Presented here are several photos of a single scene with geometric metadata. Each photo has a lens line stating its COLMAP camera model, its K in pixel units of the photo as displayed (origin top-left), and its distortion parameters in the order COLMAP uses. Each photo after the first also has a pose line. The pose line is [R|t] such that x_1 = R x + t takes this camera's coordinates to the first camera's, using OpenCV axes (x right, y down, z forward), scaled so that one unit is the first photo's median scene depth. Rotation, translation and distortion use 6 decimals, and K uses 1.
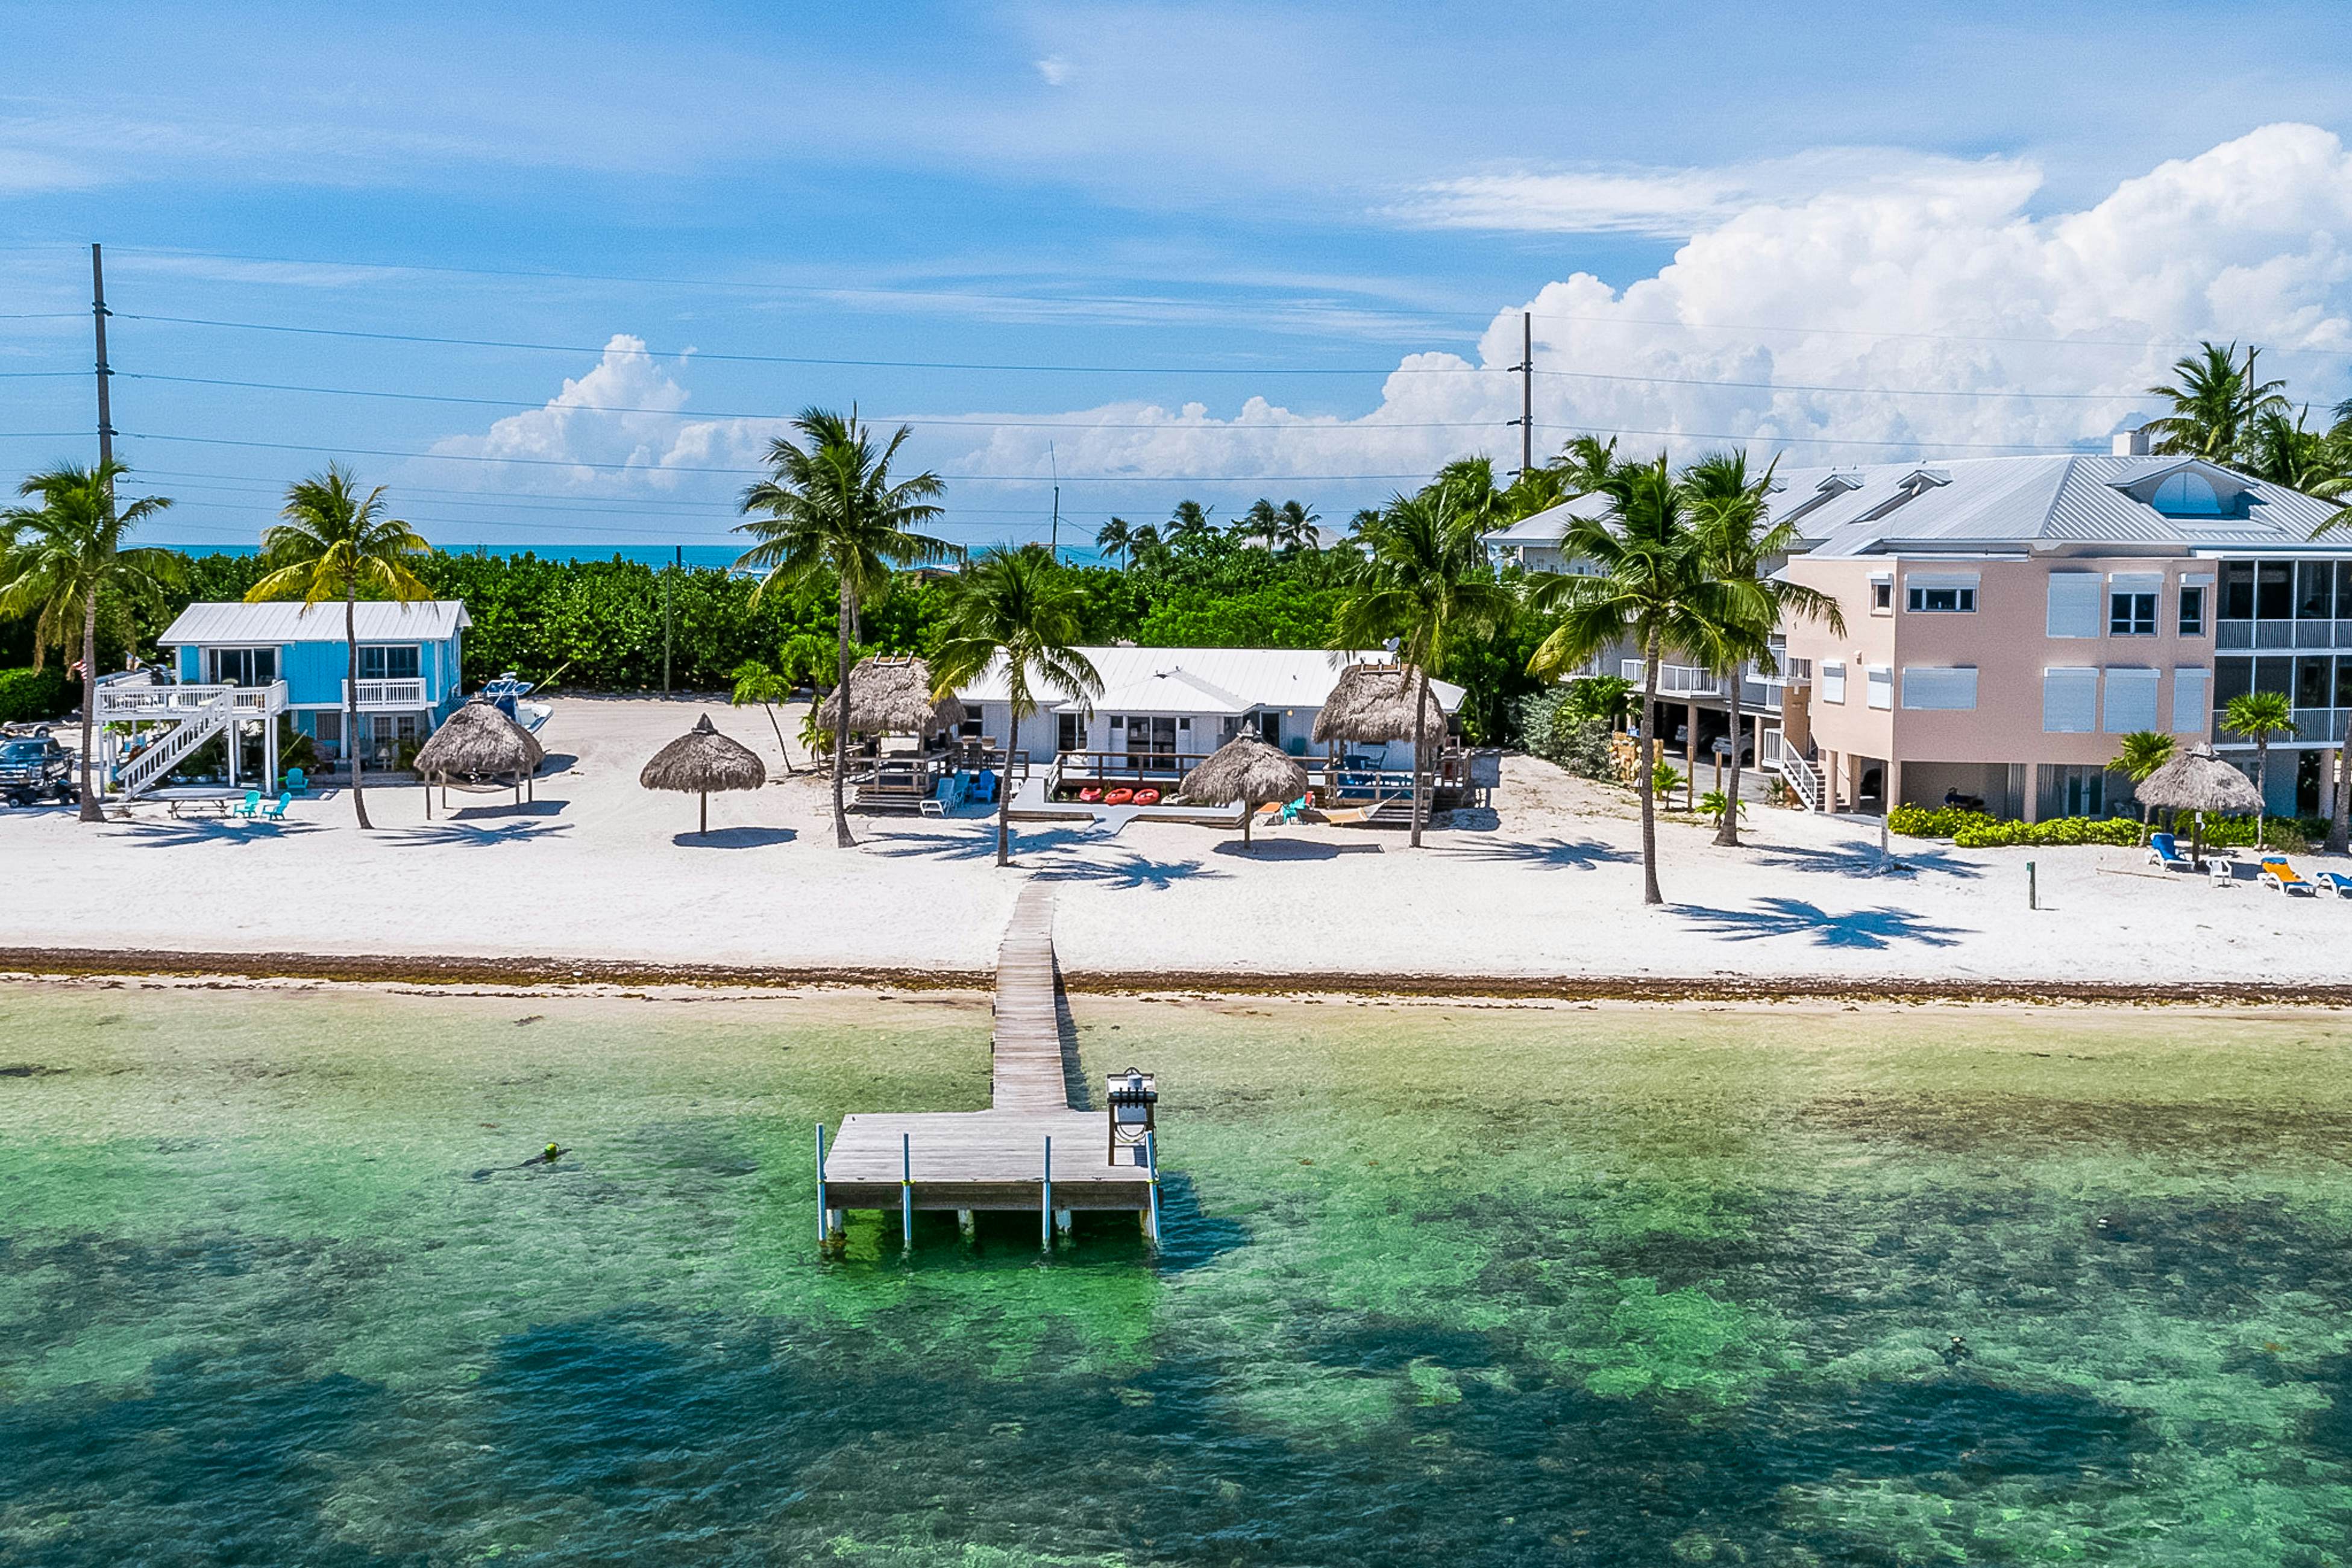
lens RADIAL K [[1955.9, 0, 1176.0], [0, 1955.9, 784.0], [0, 0, 1]] dist [0.001221, 0.000706]
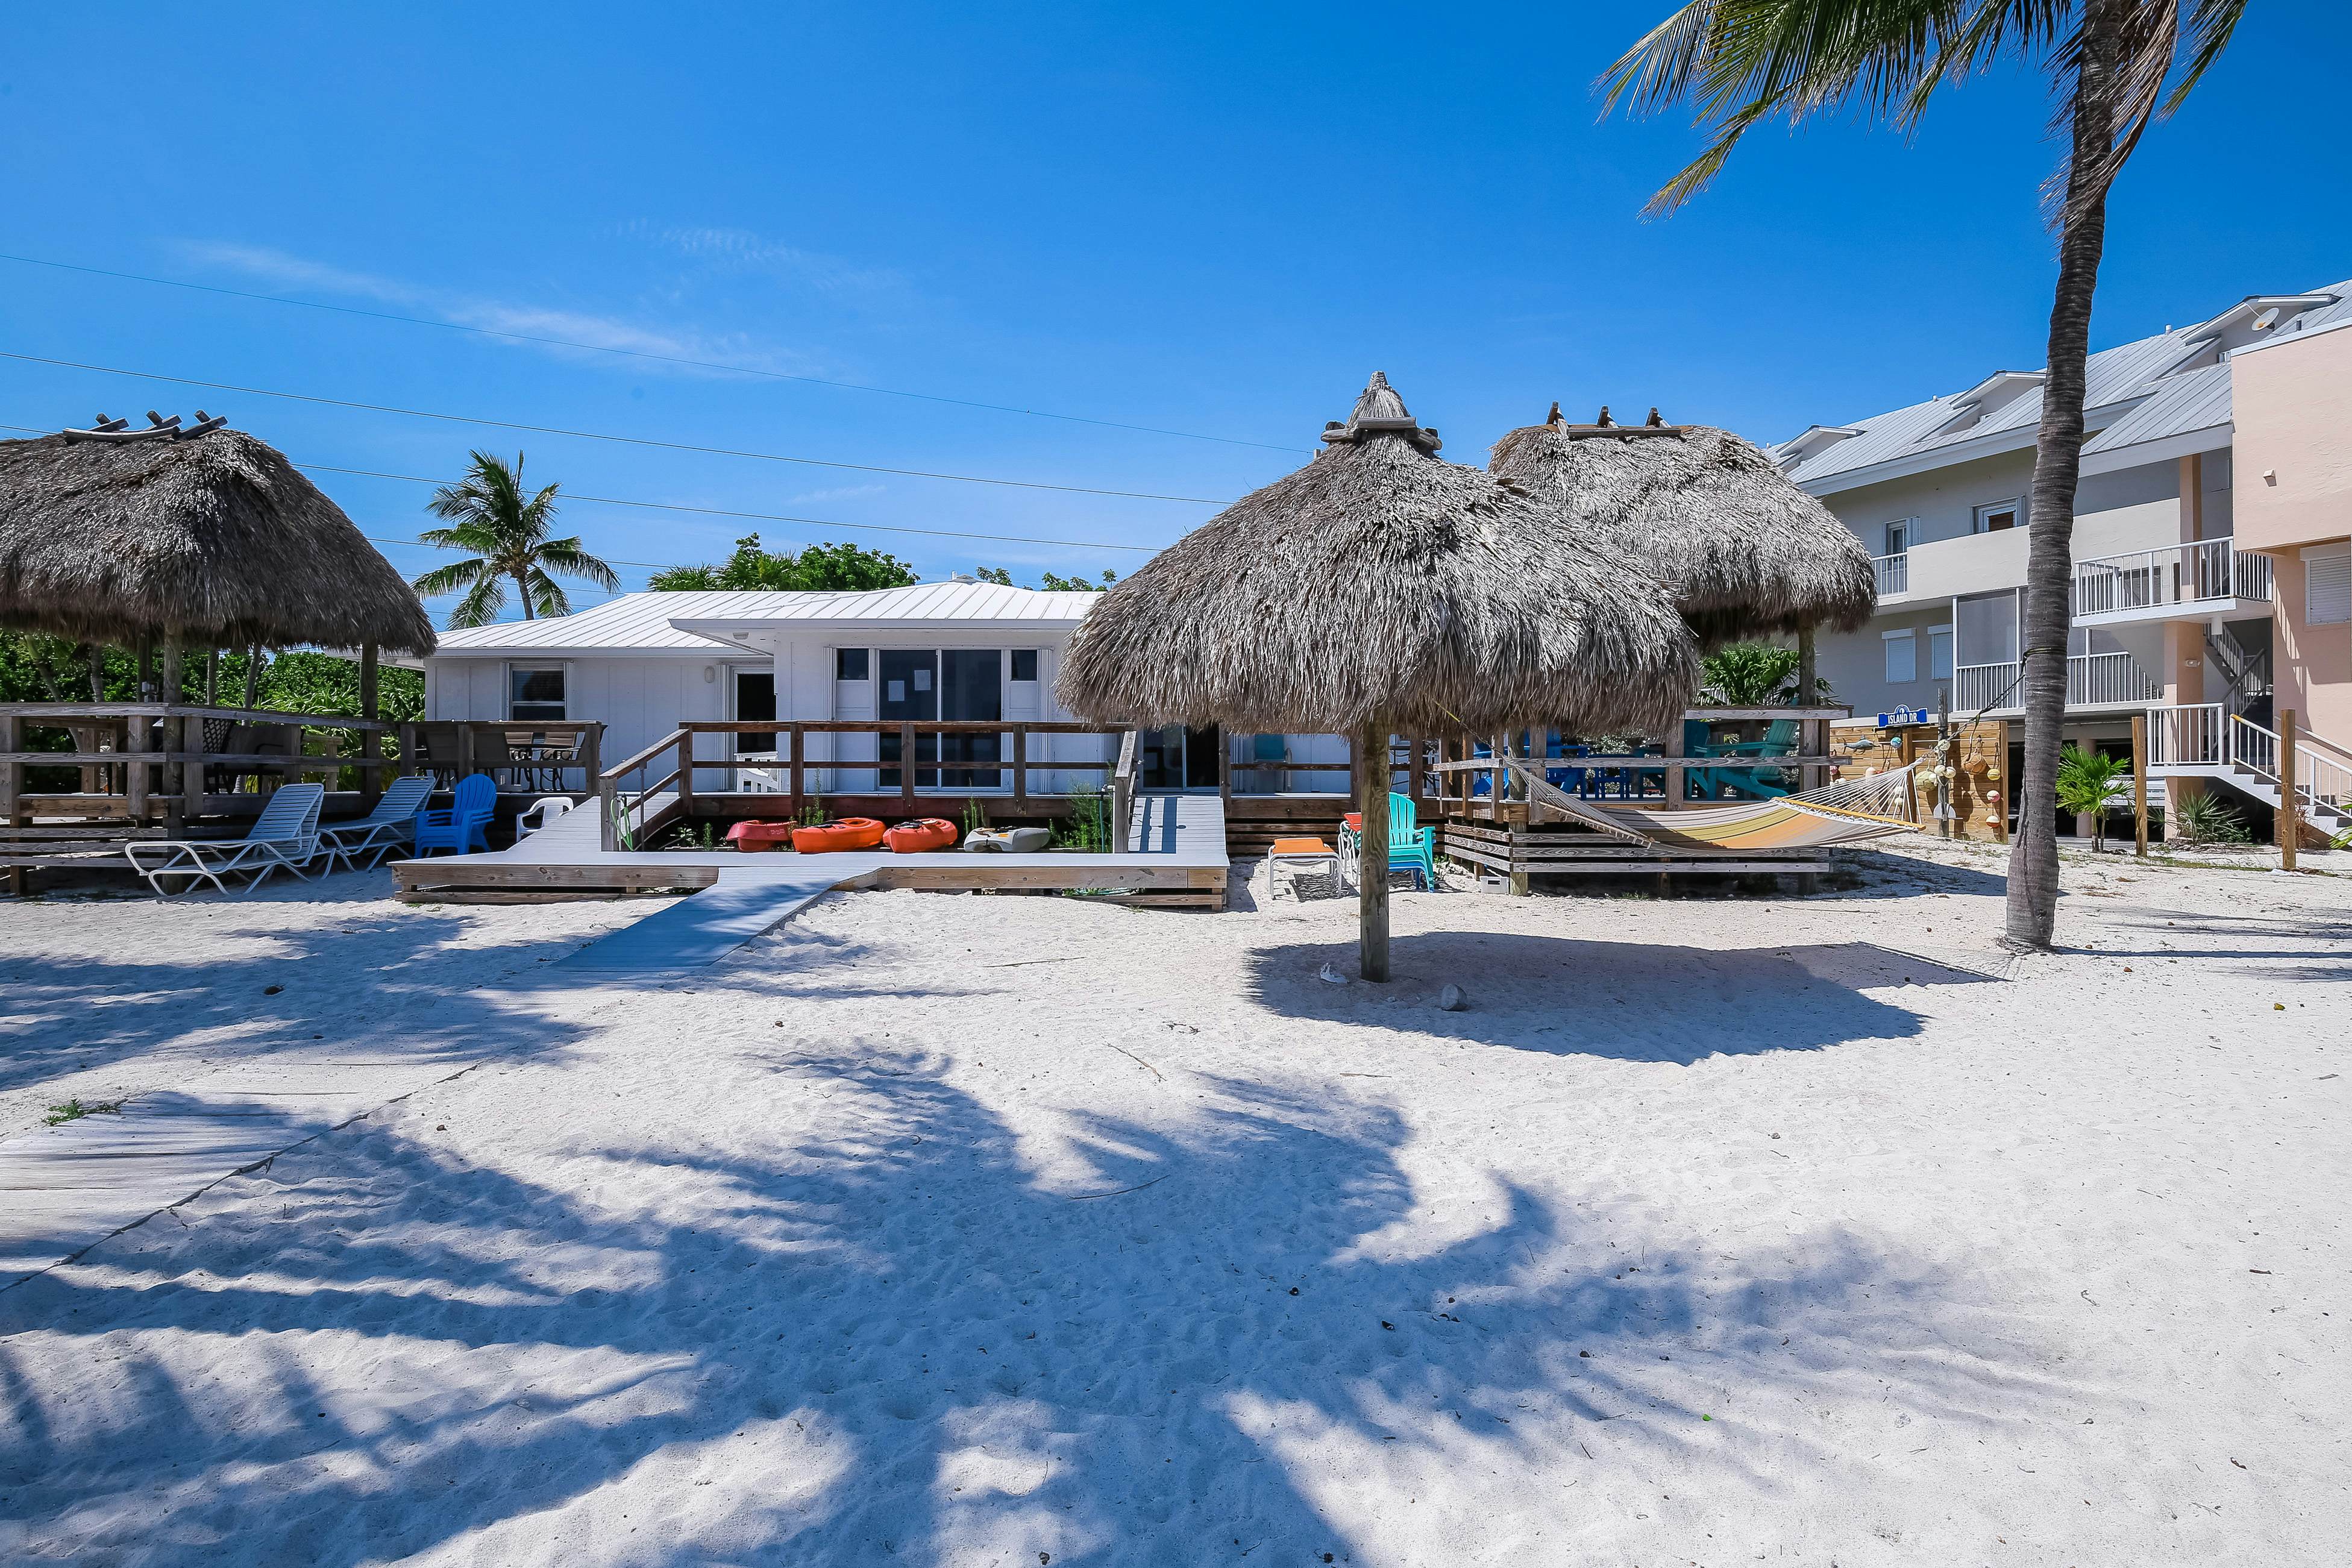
lens RADIAL K [[1163.1, 0, 1176.0], [0, 1163.1, 784.0], [0, 0, 1]] dist [-0.014531, -0.000977]
pose [[0.985750, -0.002265, 0.168202, -0.005031], [0.022373, 0.992792, -0.117745, 0.023210], [-0.166723, 0.119830, 0.978695, 0.779298]]
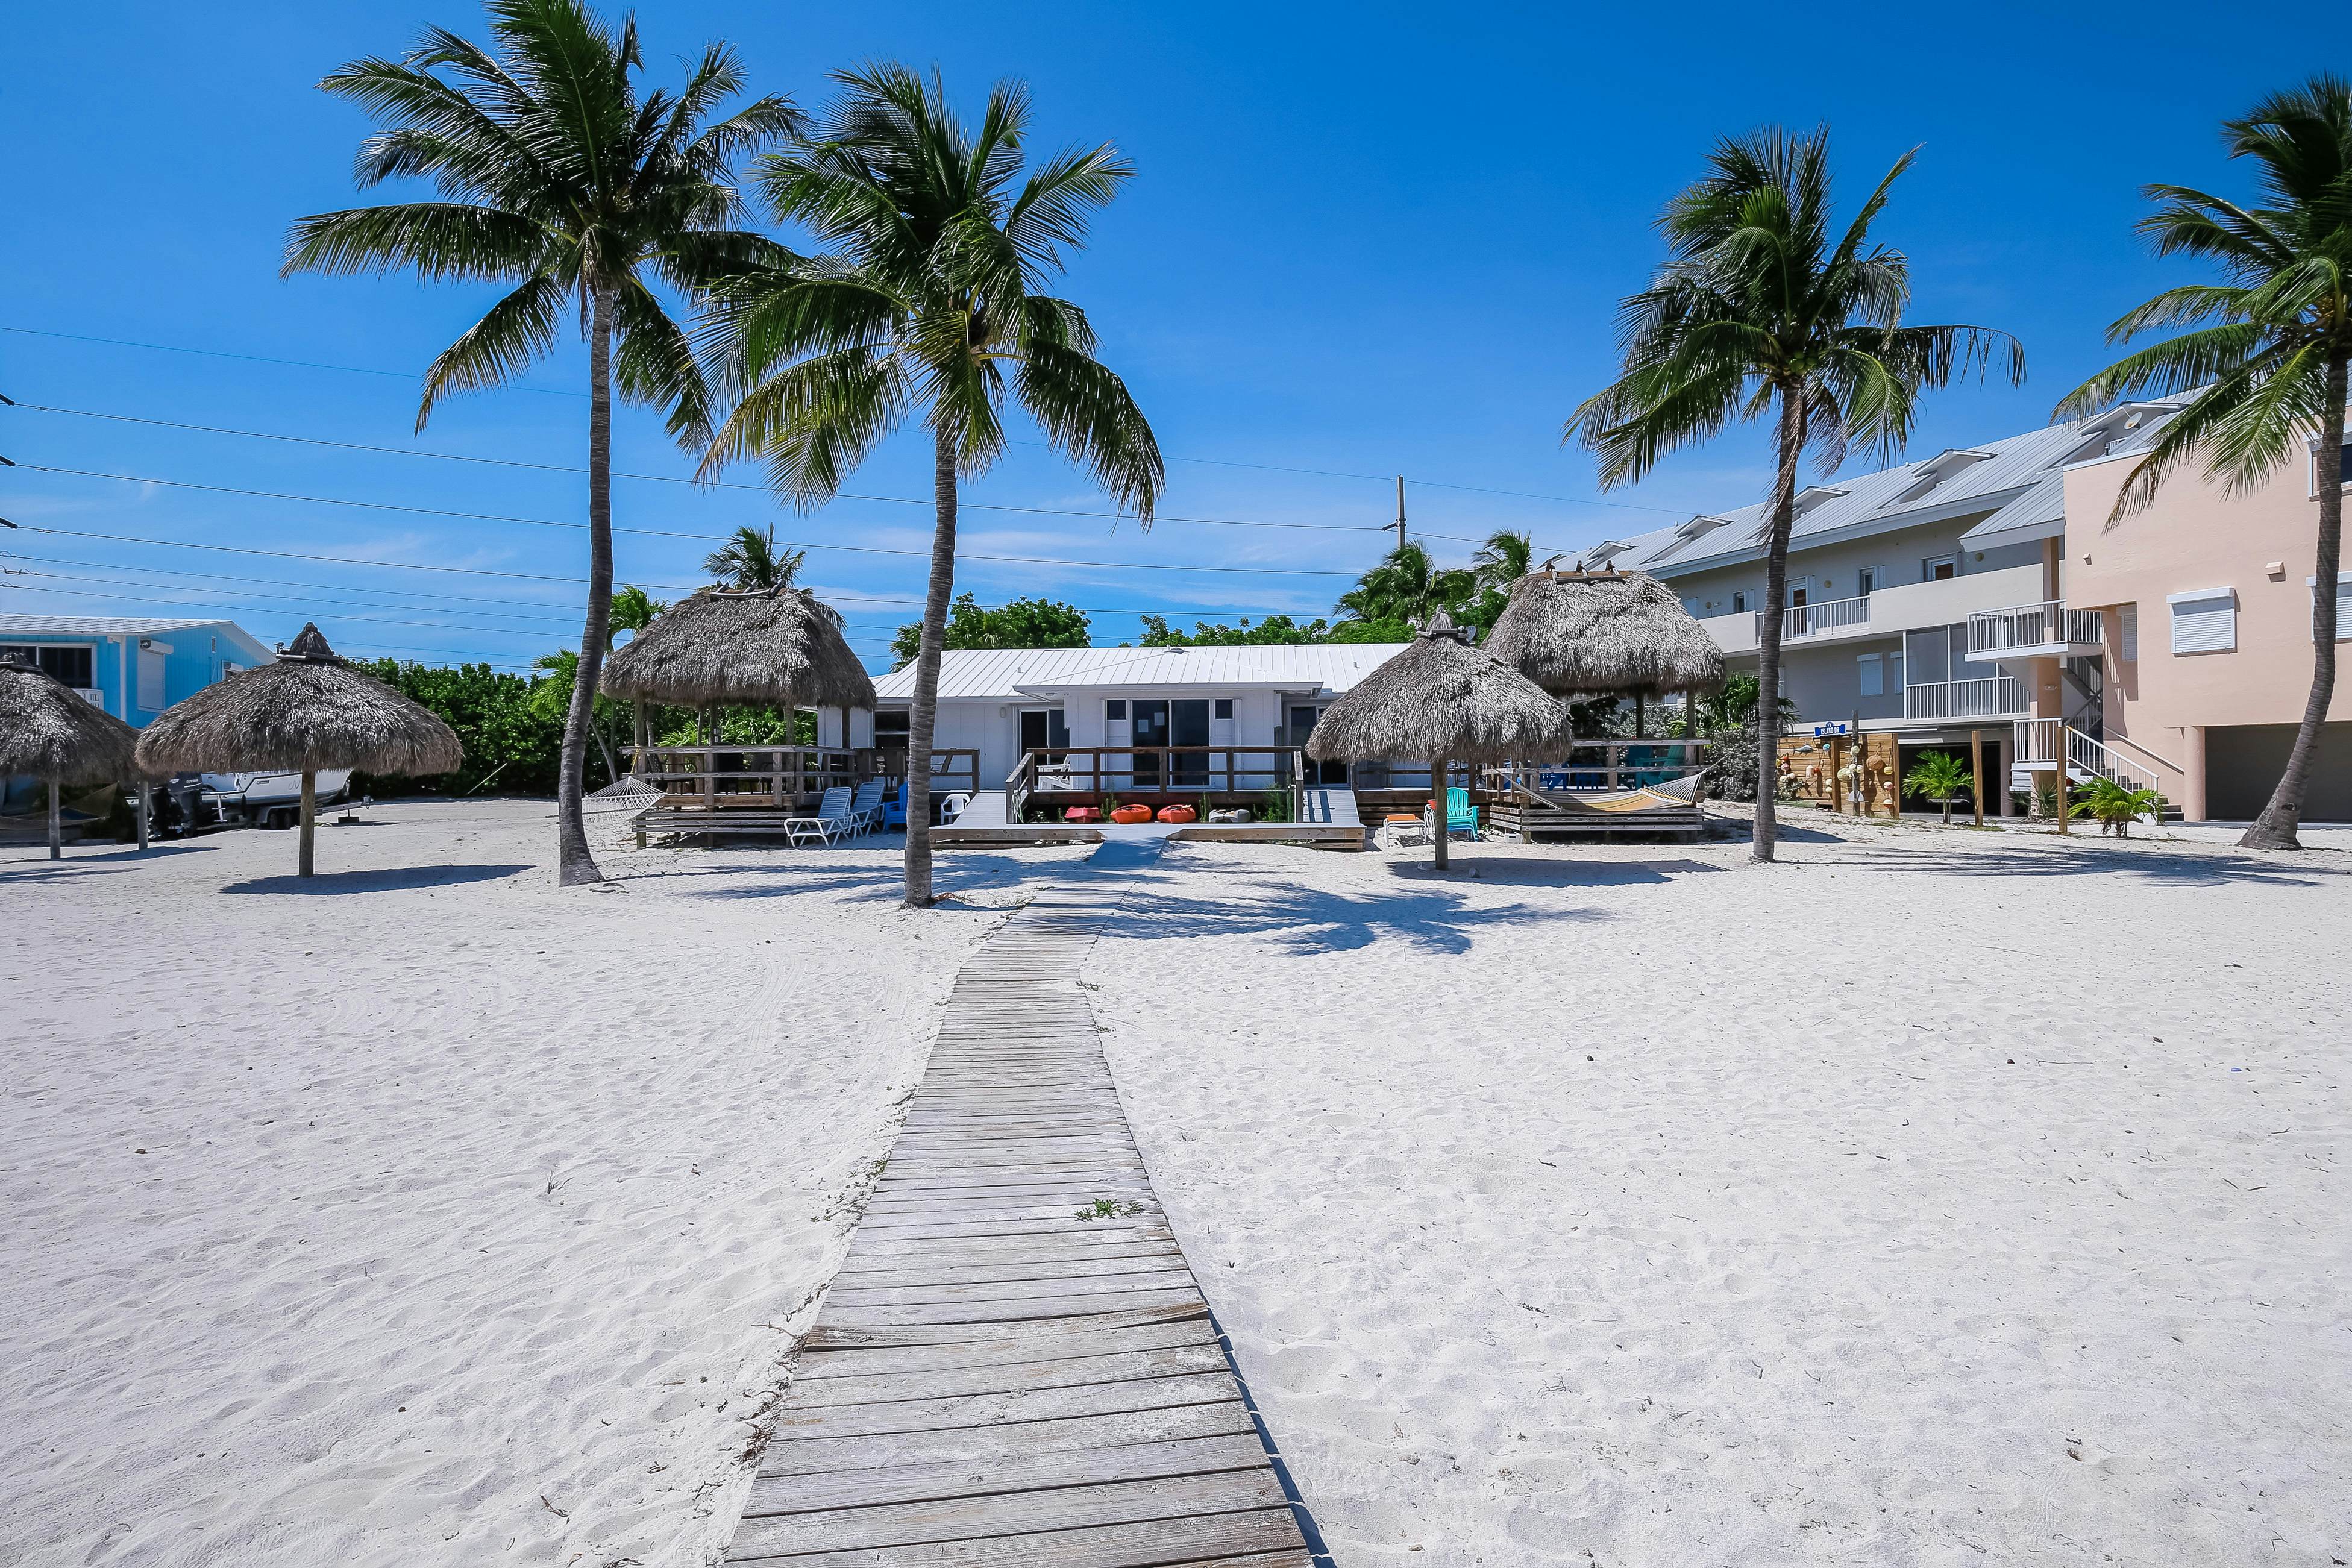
lens RADIAL K [[1163.1, 0, 1176.0], [0, 1163.1, 784.0], [0, 0, 1]] dist [-0.014531, -0.000977]
pose [[0.994971, -0.011661, 0.099478, -0.050887], [0.023040, 0.993211, -0.114025, 0.038177], [-0.097473, 0.115743, 0.988485, 0.638296]]
